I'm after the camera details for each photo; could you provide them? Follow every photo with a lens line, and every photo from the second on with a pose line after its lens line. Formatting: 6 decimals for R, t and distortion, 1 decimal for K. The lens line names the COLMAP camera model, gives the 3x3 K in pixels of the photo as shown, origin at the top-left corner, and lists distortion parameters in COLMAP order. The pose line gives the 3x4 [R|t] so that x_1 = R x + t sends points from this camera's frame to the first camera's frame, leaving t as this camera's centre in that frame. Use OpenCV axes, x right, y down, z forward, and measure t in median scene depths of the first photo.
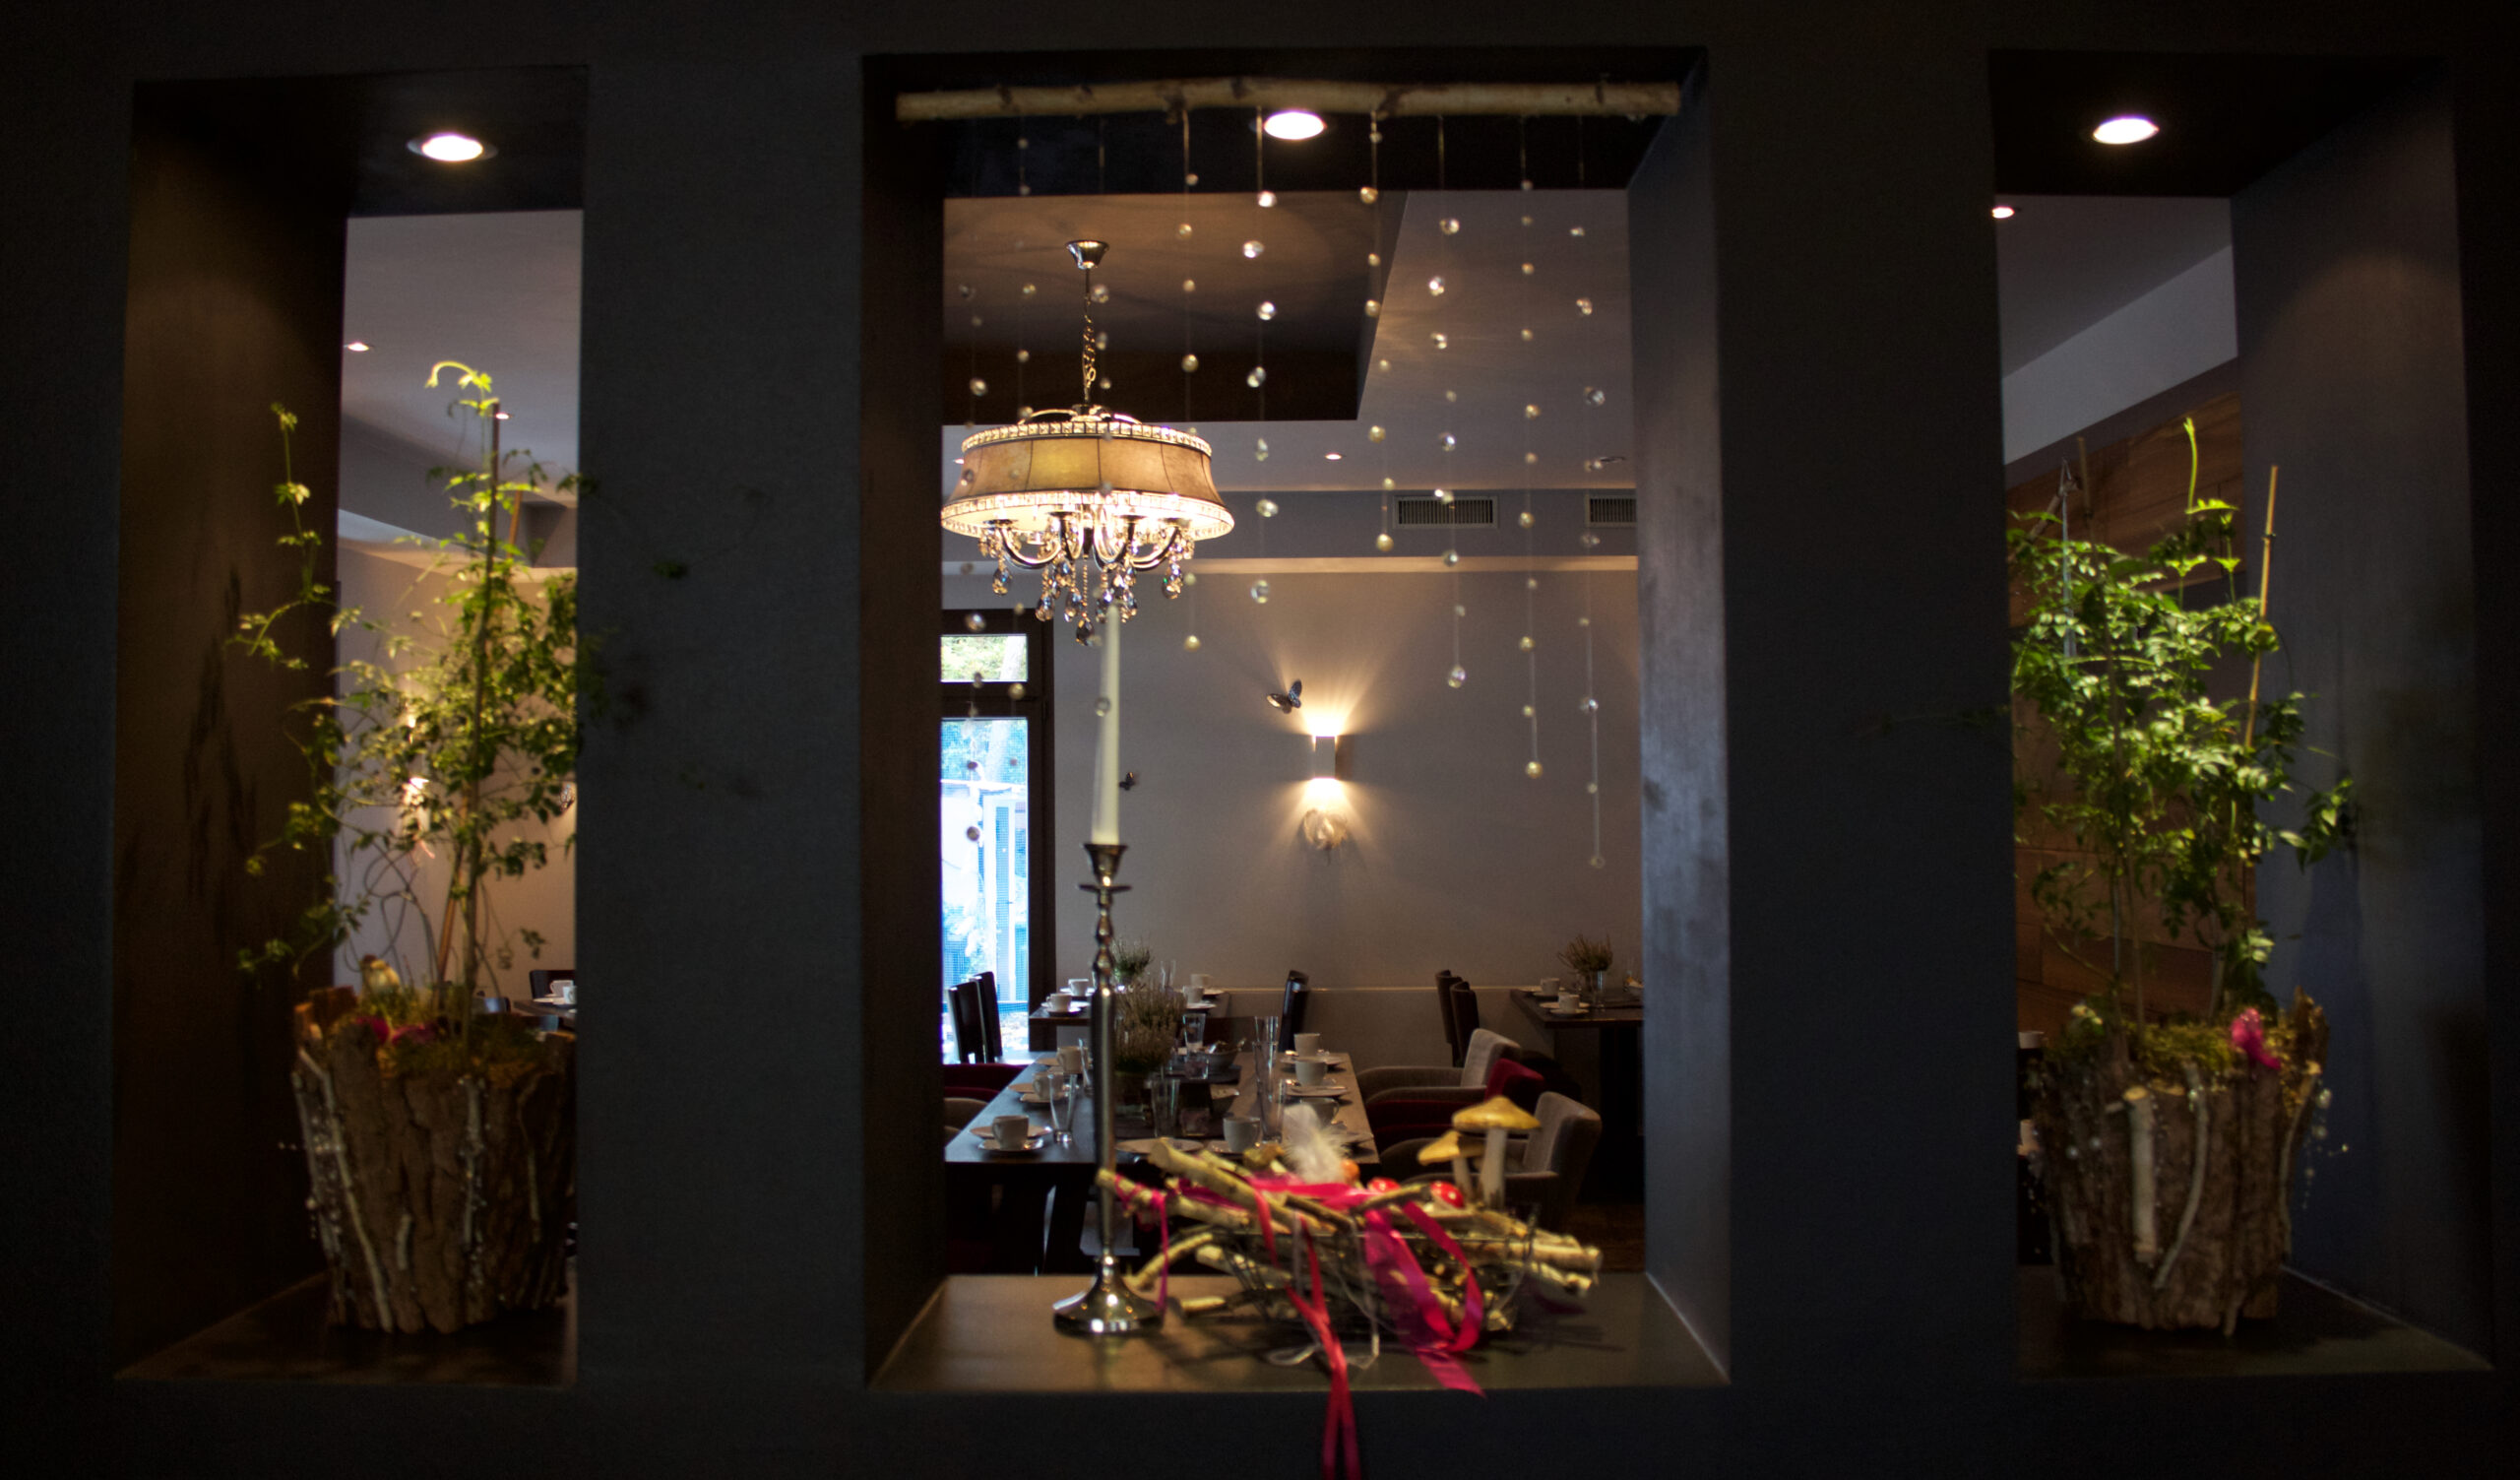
lens RADIAL K [[2145.1, 0, 1260.0], [0, 2145.1, 740.0], [0, 0, 1]] dist [-0.068391, 0.004141]
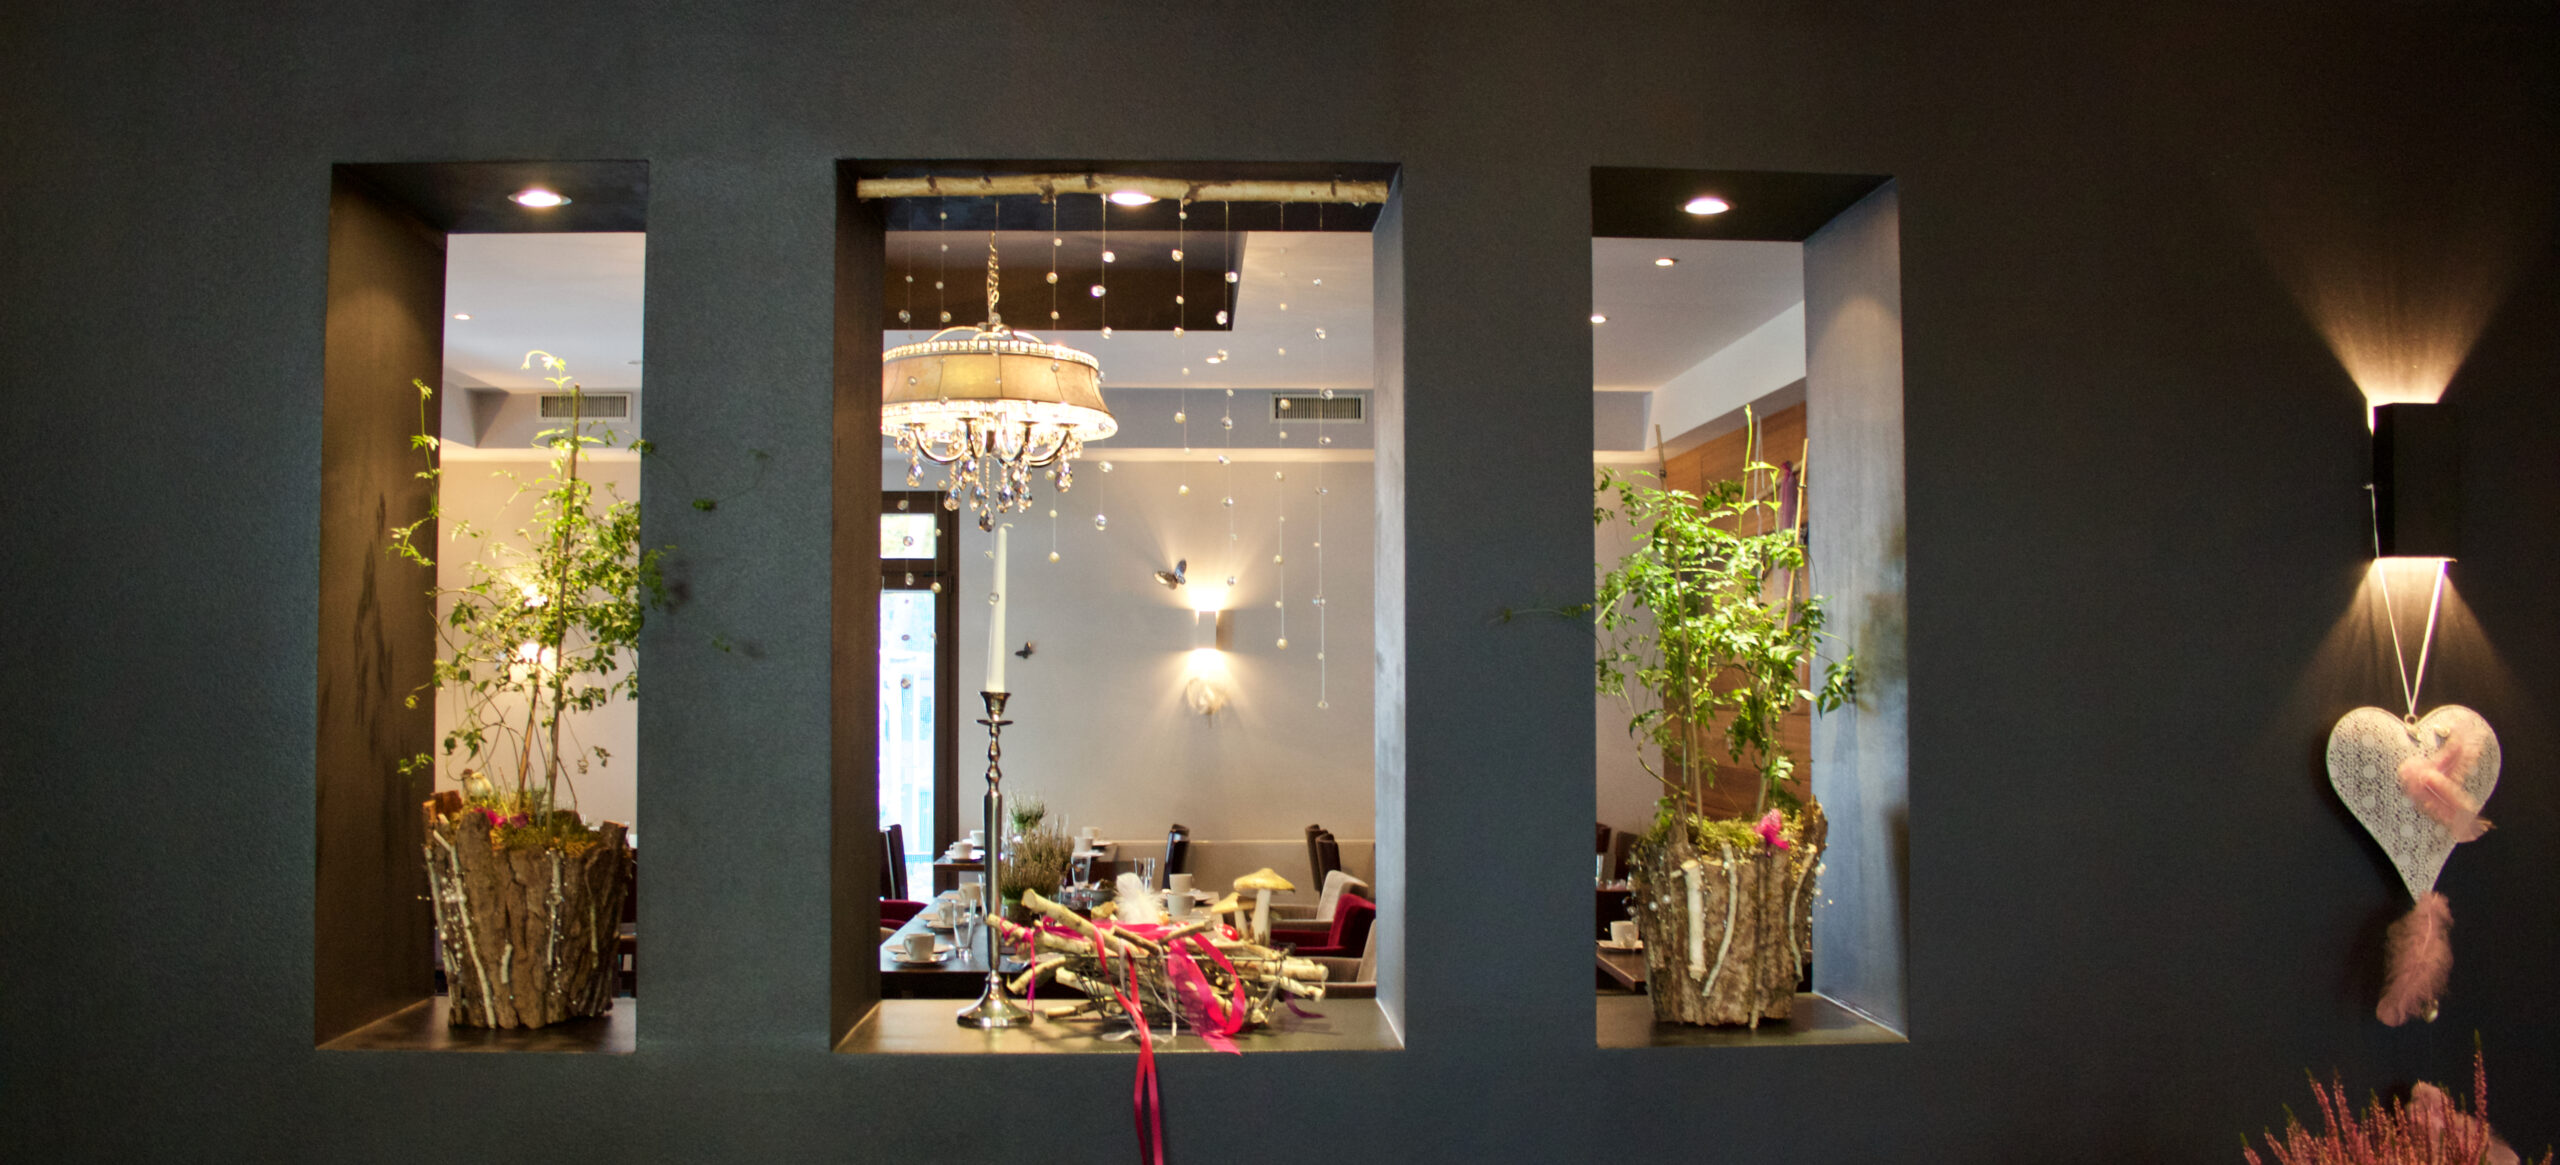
lens RADIAL K [[2110.0, 0, 1280.0], [0, 2110.0, 582.5], [0, 0, 1]] dist [-0.096281, -0.001762]
pose [[0.998401, 0.009218, 0.055765, 0.040949], [-0.008444, 0.999865, -0.014085, -0.007572], [-0.055888, 0.013591, 0.998345, -0.443155]]
